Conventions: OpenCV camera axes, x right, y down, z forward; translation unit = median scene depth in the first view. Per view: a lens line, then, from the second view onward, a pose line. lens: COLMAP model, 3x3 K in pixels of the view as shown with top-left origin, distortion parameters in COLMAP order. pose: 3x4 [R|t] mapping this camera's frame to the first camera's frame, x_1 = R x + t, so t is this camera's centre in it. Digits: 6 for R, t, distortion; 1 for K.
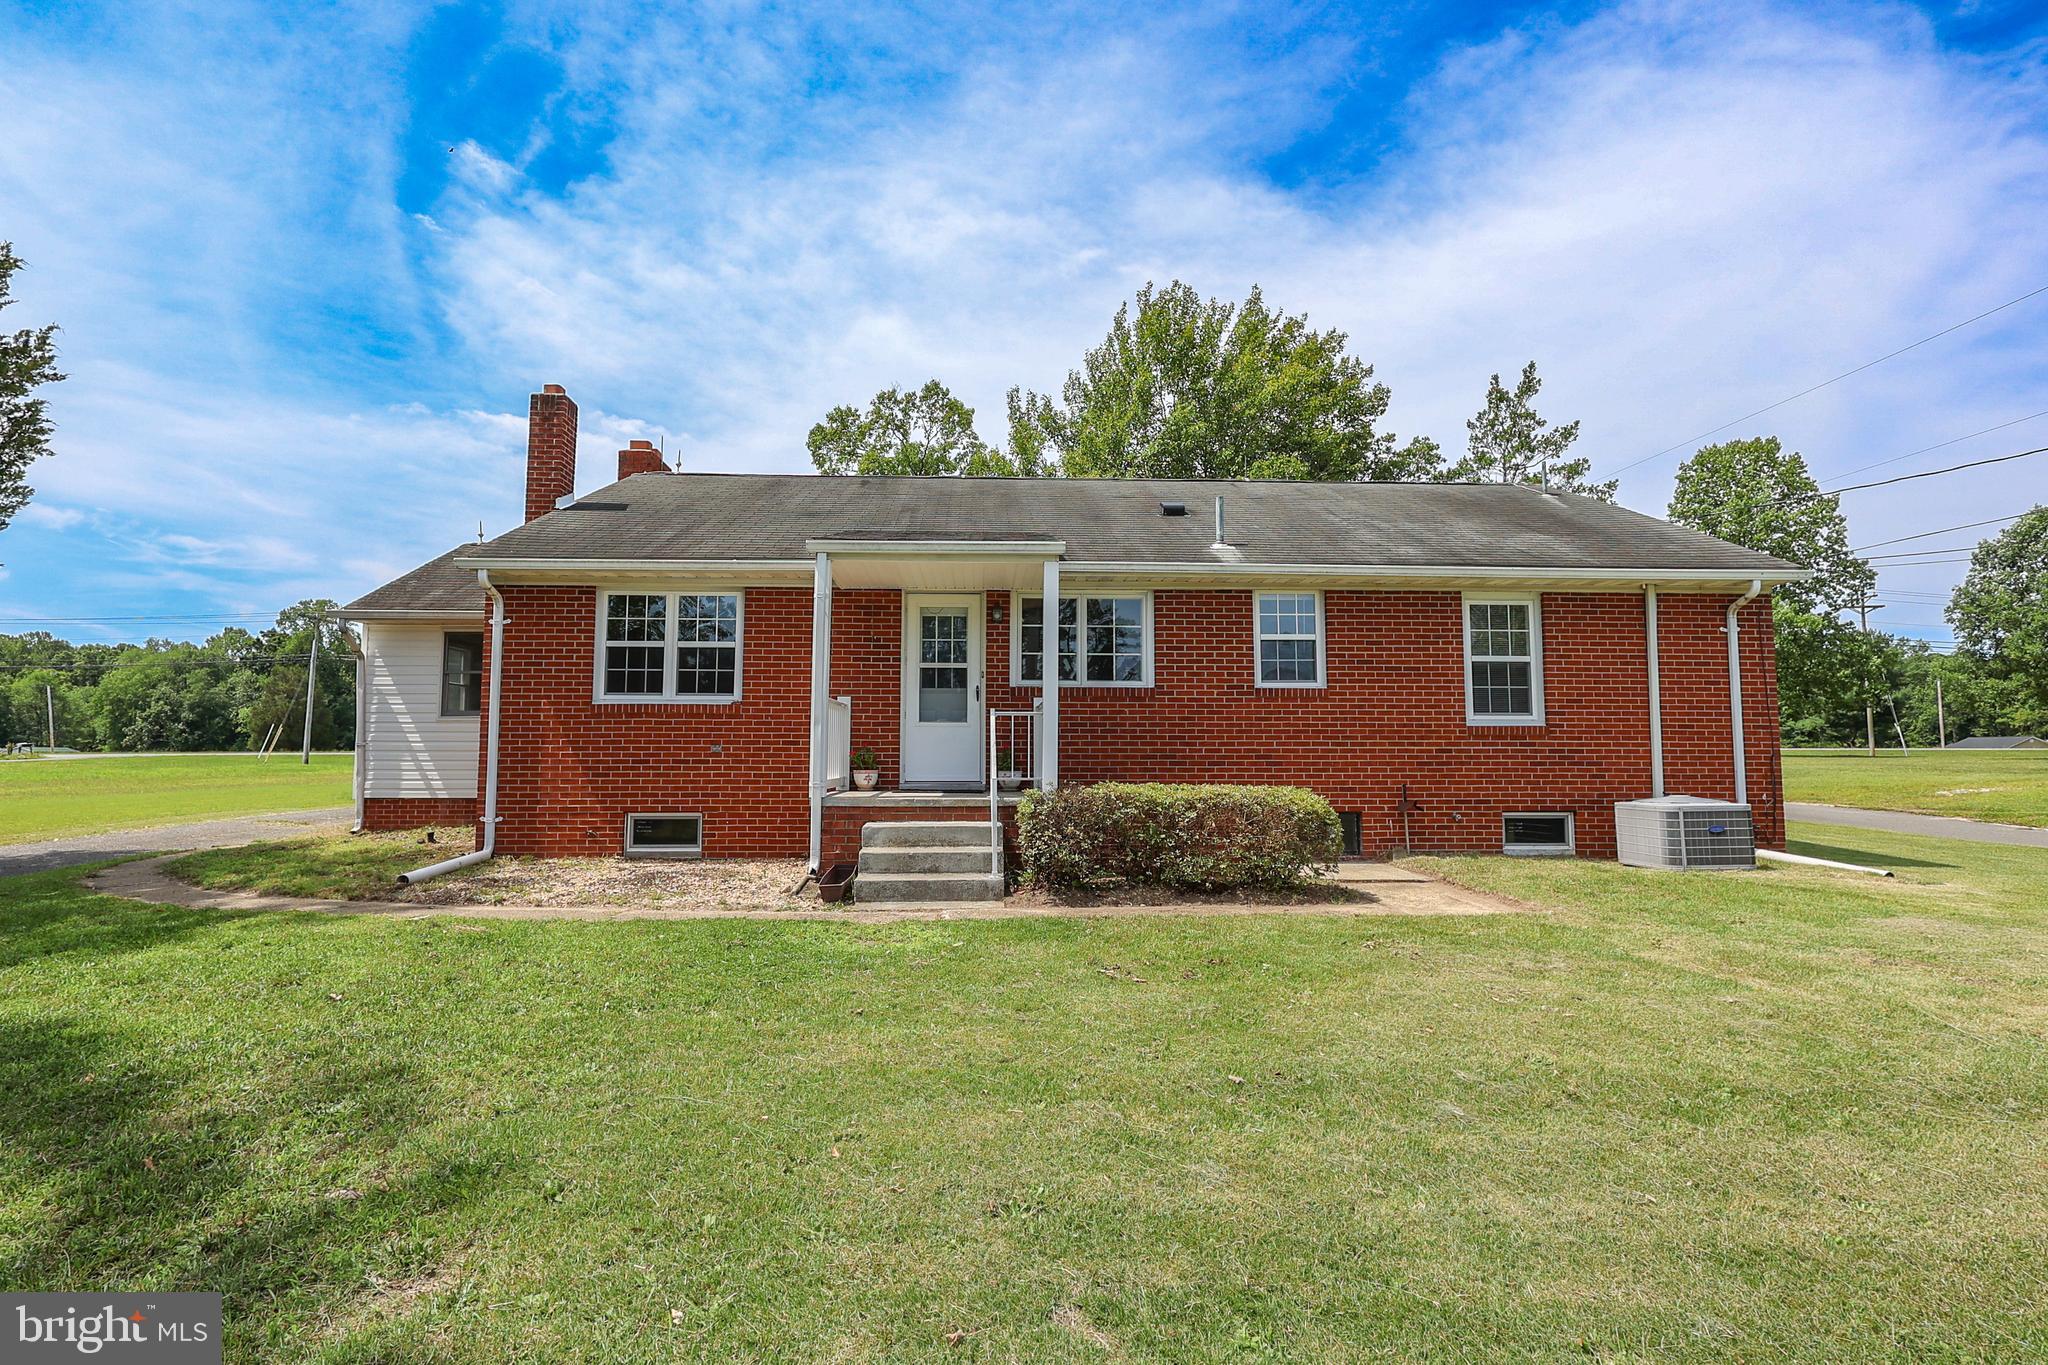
lens RADIAL K [[939.8, 0, 1007.5], [0, 939.8, 674.2], [0, 0, 1]] dist [-0.008039, 0.000813]
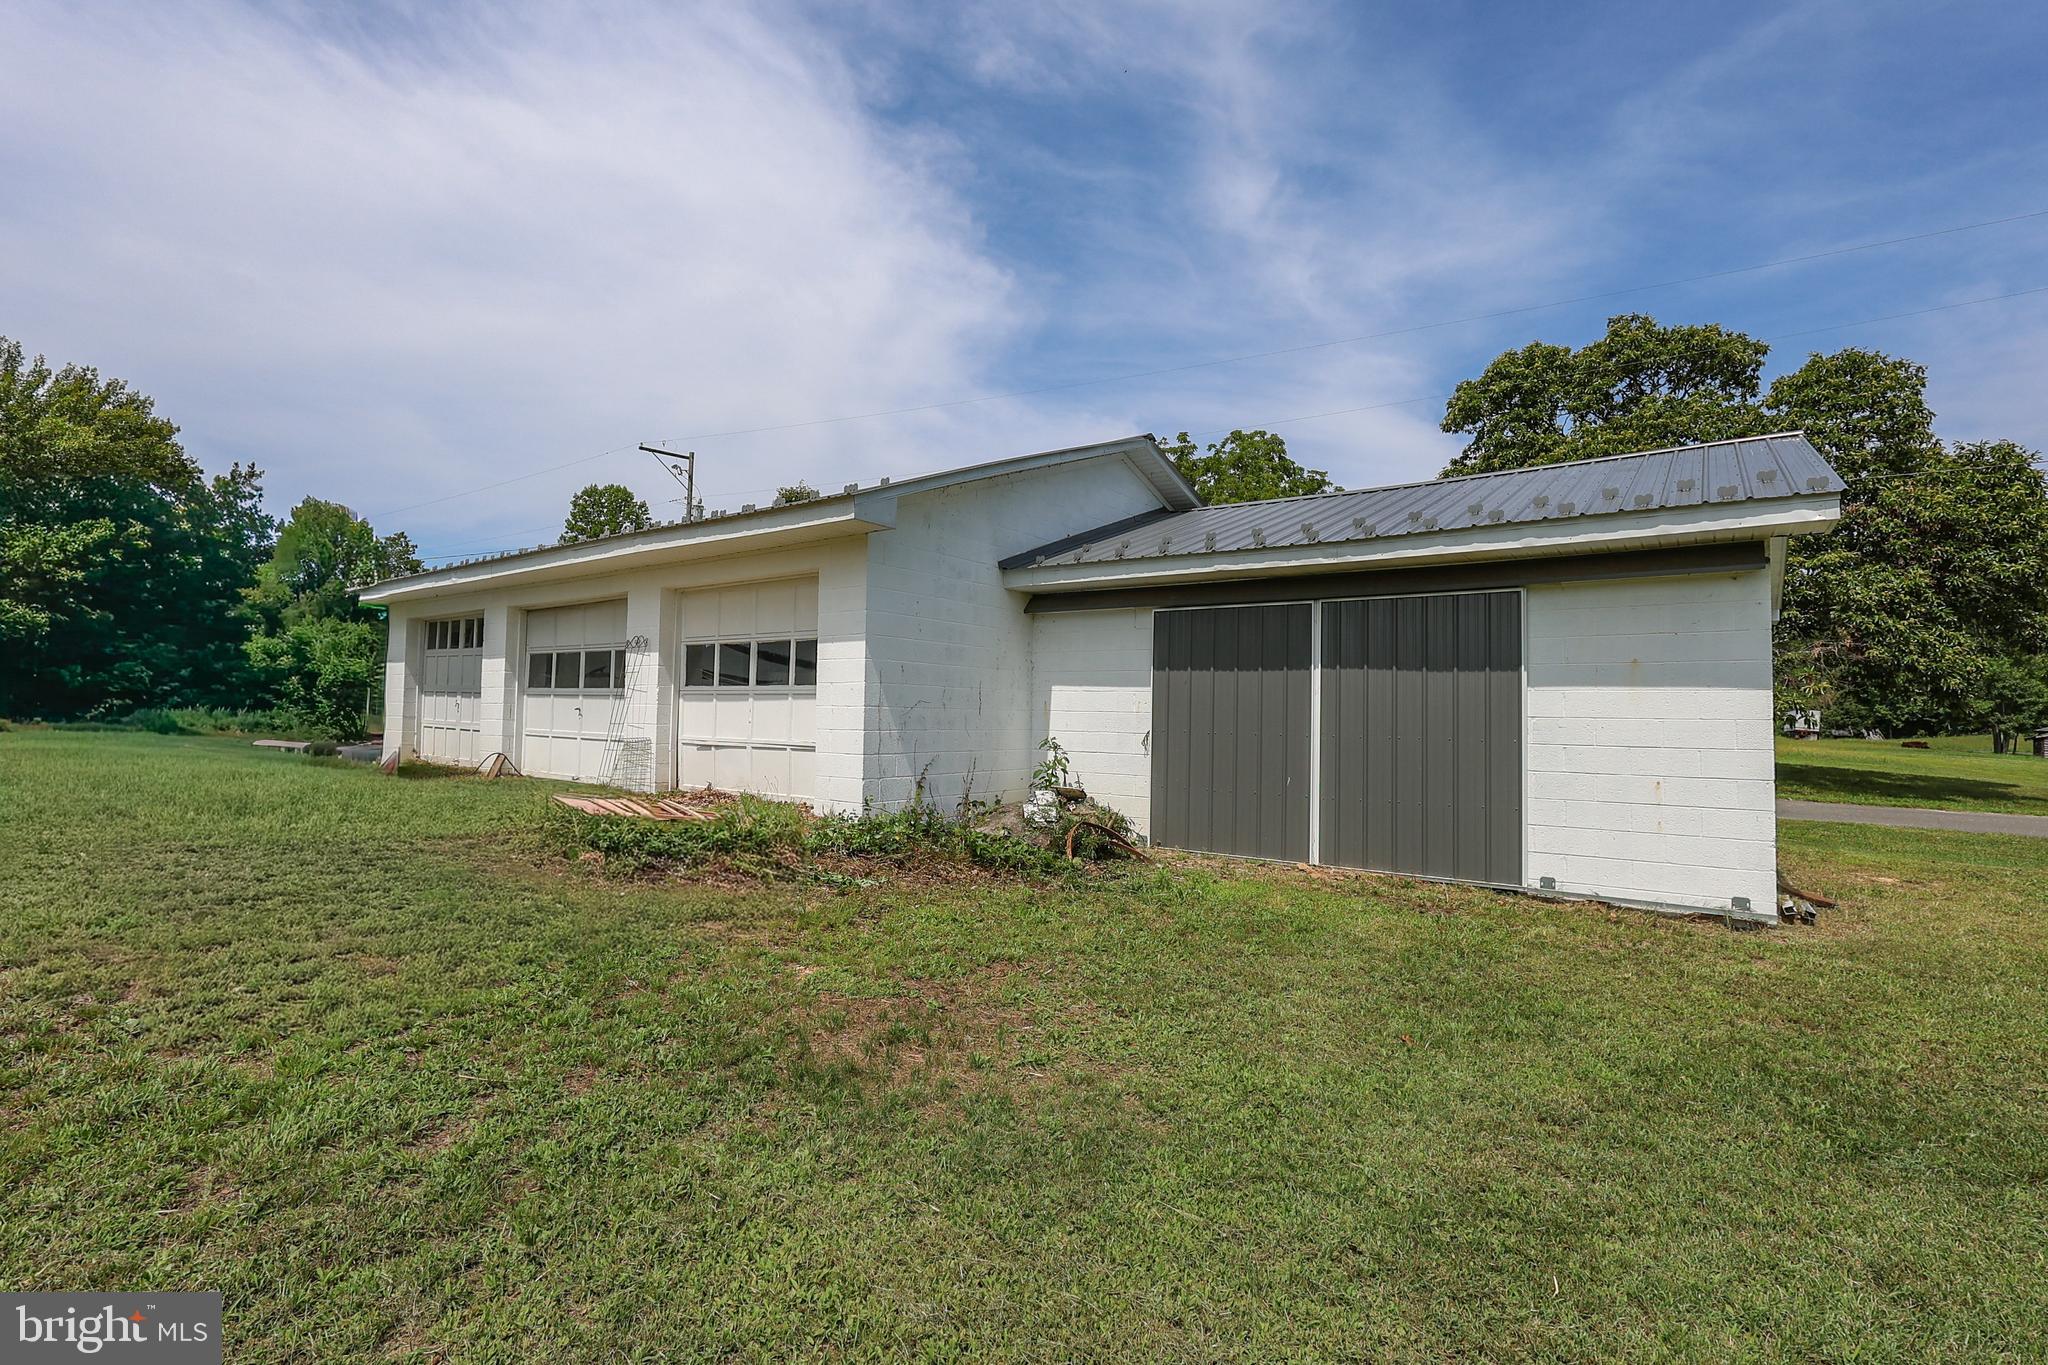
lens RADIAL K [[939.8, 0, 1013.1], [0, 939.8, 677.7], [0, 0, 1]] dist [-0.008039, 0.000813]
pose [[0.615078, 0.043102, 0.787287, 0.056720], [-0.085296, 0.996282, 0.012094, -0.085784], [-0.783839, -0.074591, 0.616467, -2.292117]]
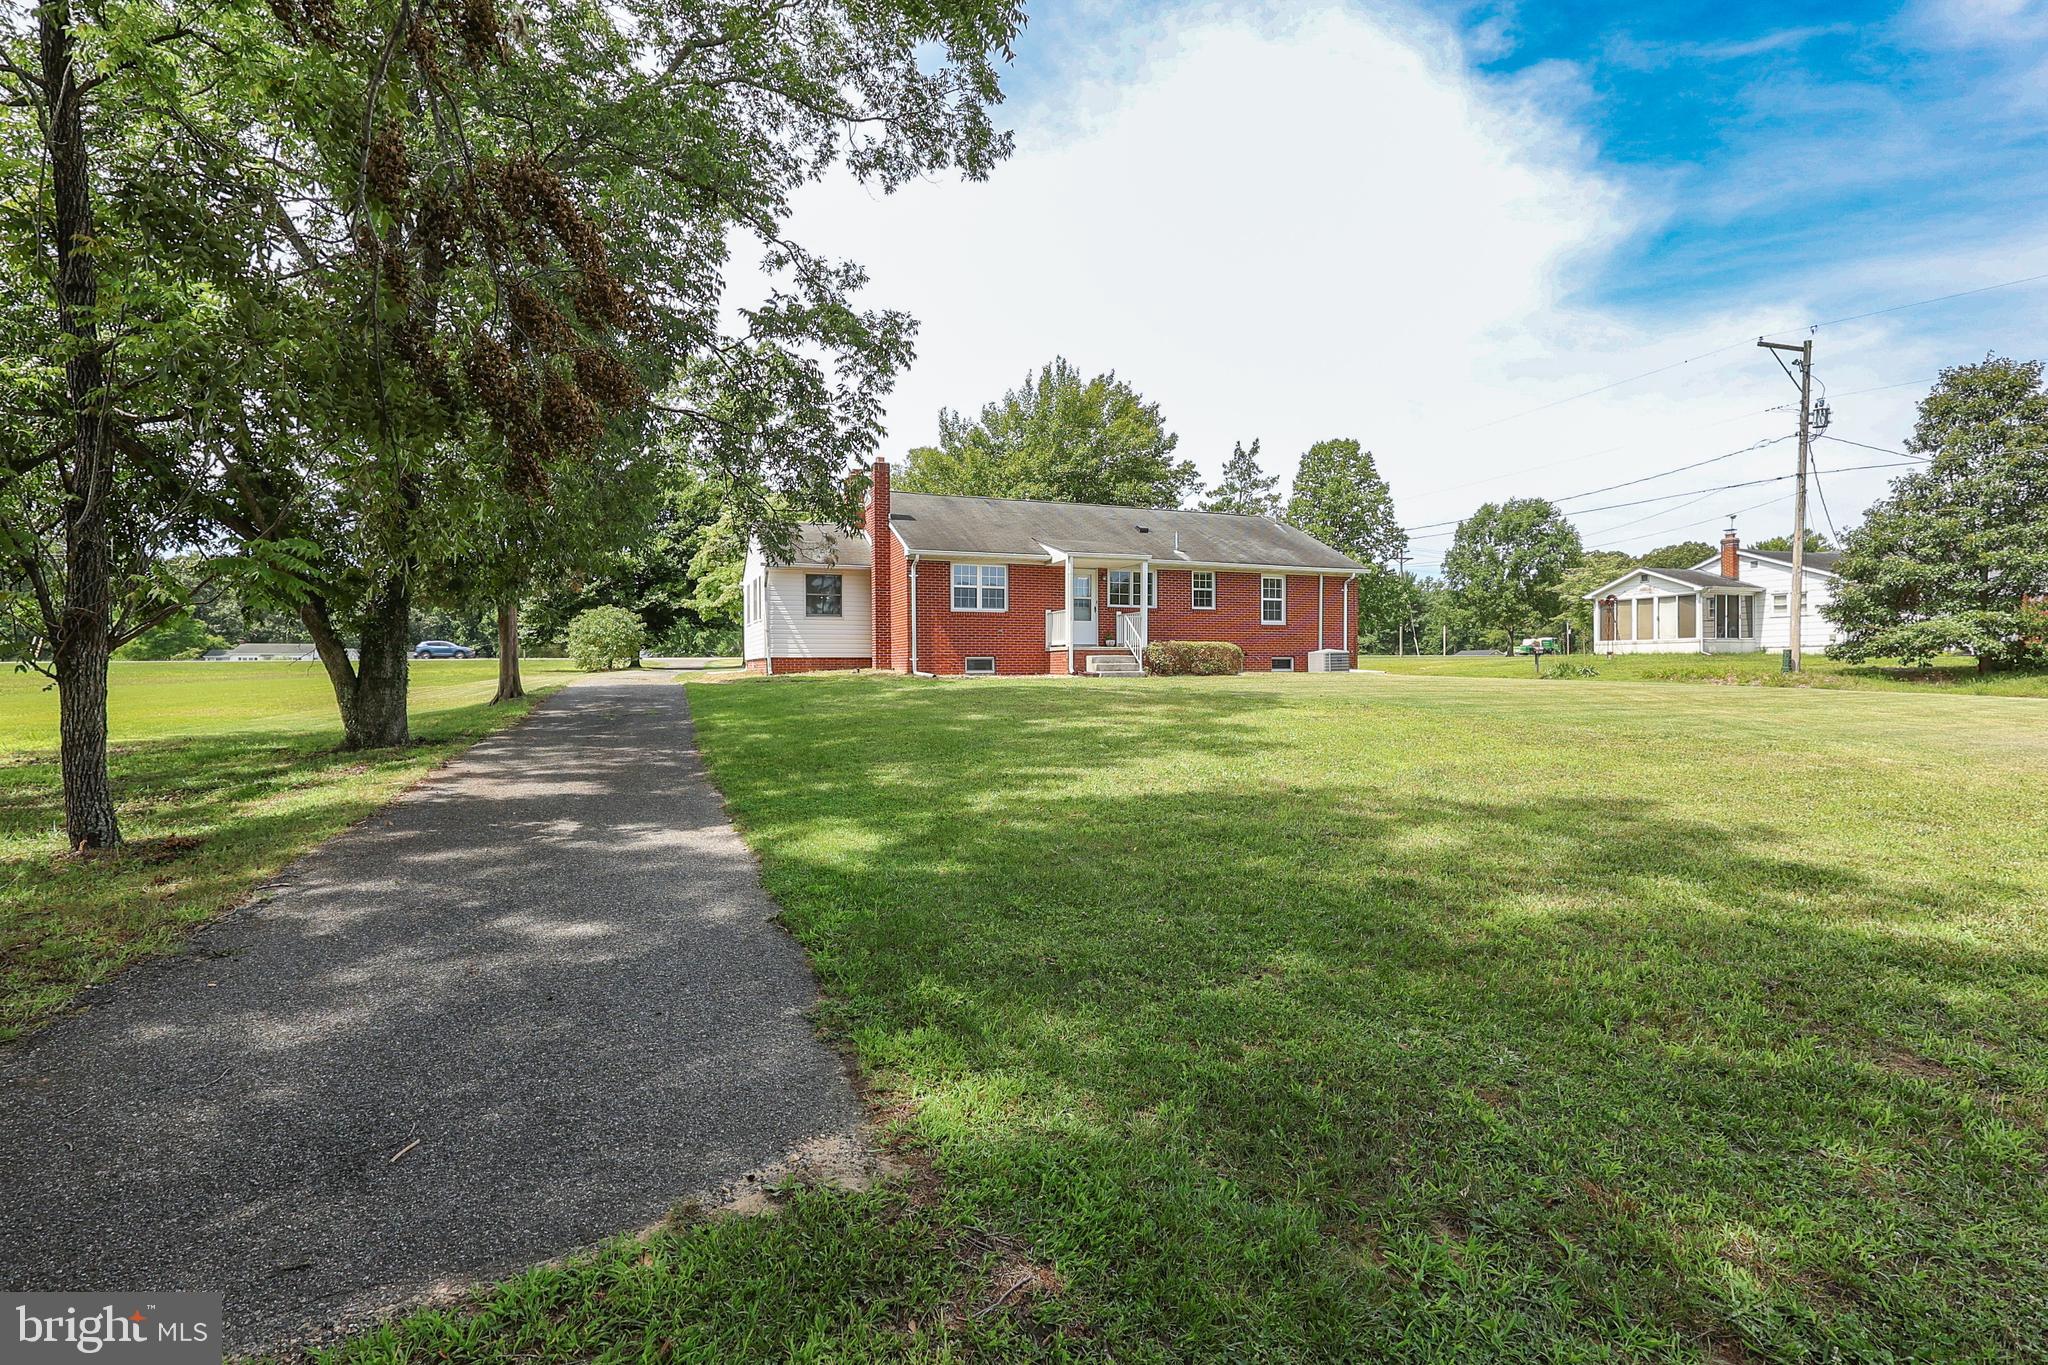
lens RADIAL K [[939.8, 0, 1013.5], [0, 939.8, 672.7], [0, 0, 1]] dist [-0.008039, 0.000813]
pose [[0.939836, -0.007749, 0.341539, -0.908965], [-0.022078, 0.996275, 0.083357, -0.012894], [-0.340912, -0.085883, 0.936164, -1.063552]]
